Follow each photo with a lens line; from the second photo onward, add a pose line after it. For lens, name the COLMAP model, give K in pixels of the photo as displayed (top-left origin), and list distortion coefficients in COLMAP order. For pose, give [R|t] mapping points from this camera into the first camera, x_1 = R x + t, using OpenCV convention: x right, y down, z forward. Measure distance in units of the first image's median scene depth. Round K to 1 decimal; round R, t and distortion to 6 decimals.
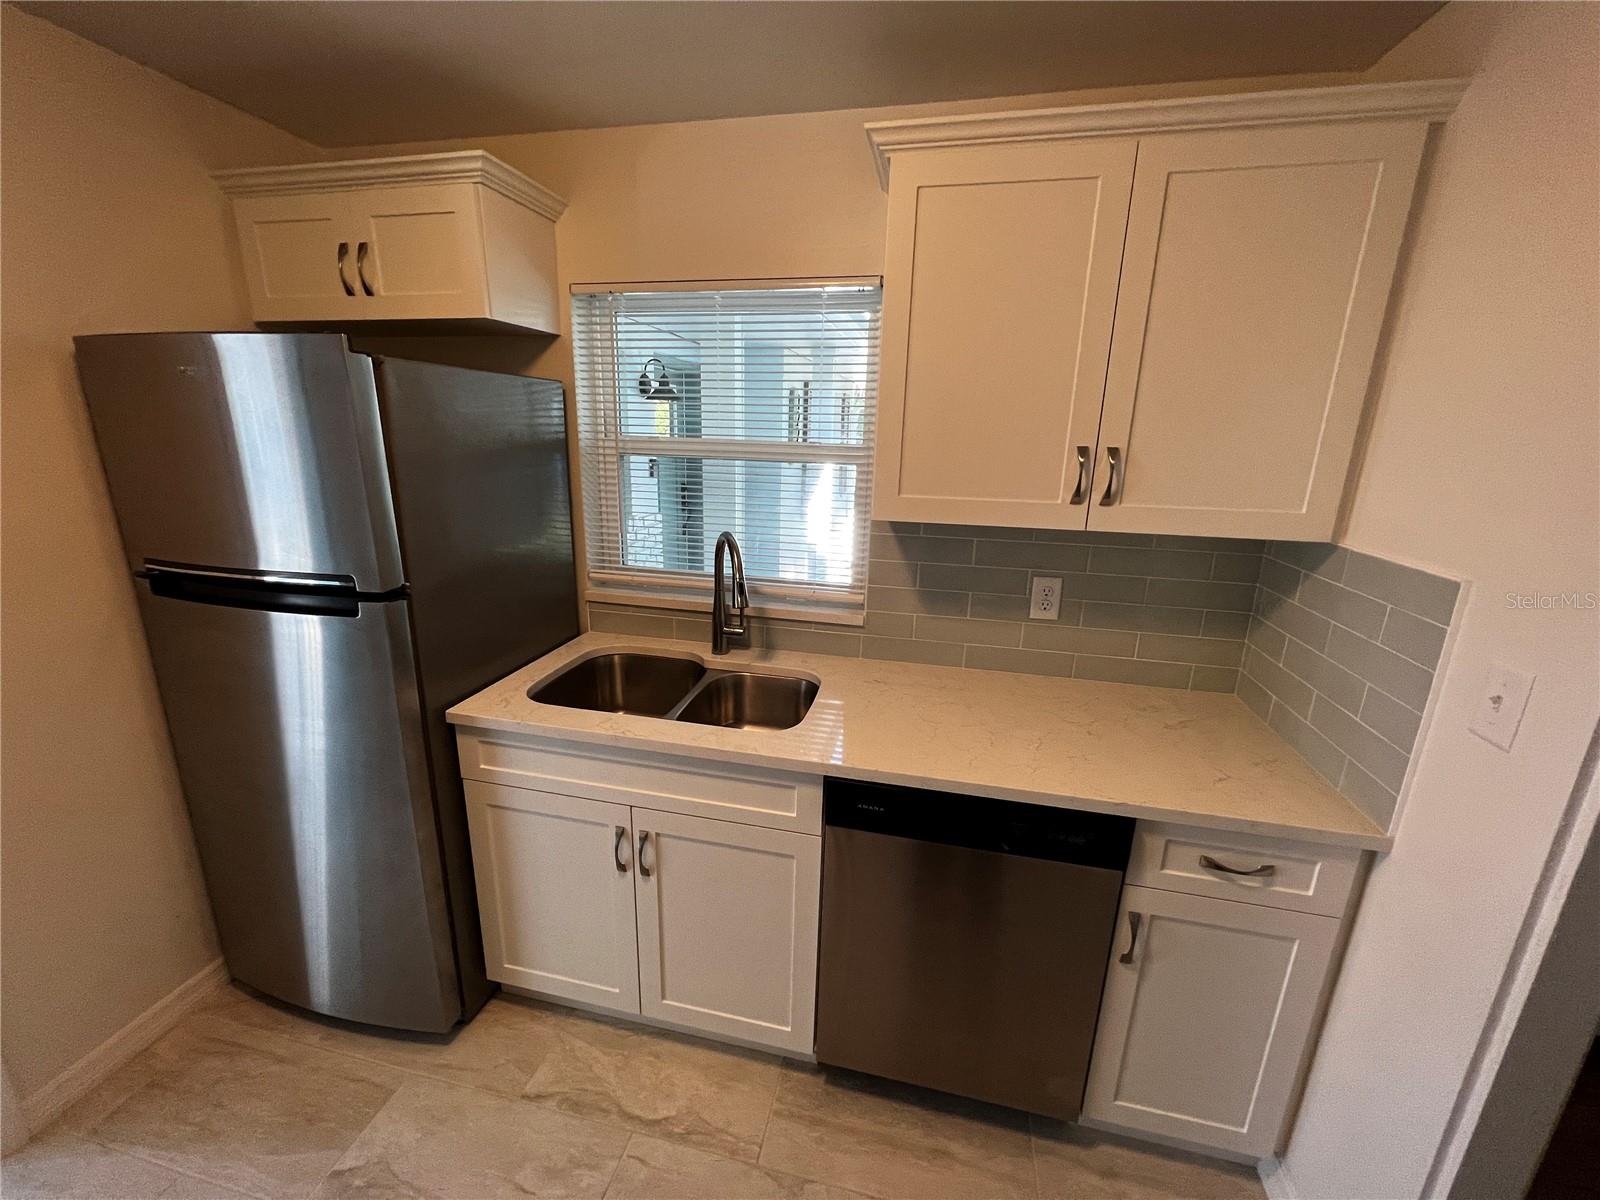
lens RADIAL K [[639.9, 0, 797.0], [0, 639.9, 598.6], [0, 0, 1]] dist [-0.000737, 0.000984]
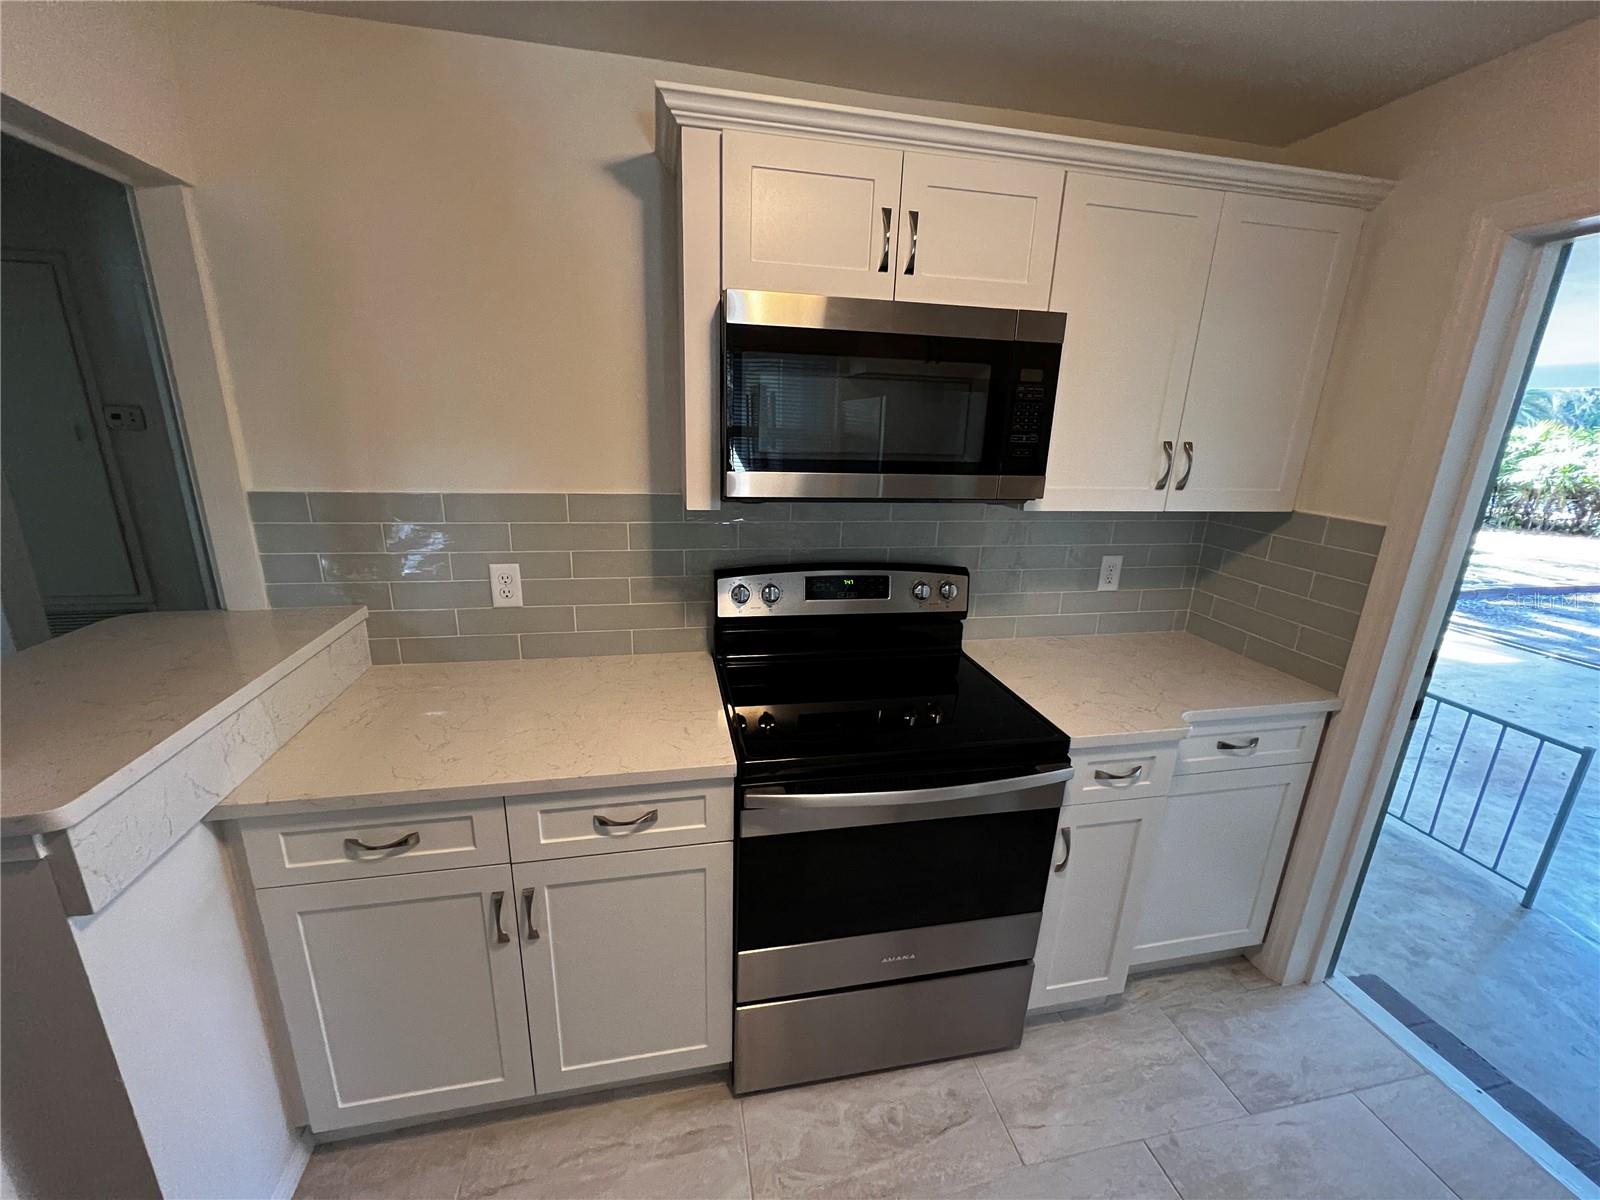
lens RADIAL K [[657.9, 0, 799.9], [0, 657.9, 614.0], [0, 0, 1]] dist [0.000065, -0.000060]
pose [[0.905710, -0.113440, 0.408436, -0.602250], [0.097614, 0.993446, 0.059463, -0.050530], [-0.412505, -0.013987, 0.910848, 0.136423]]
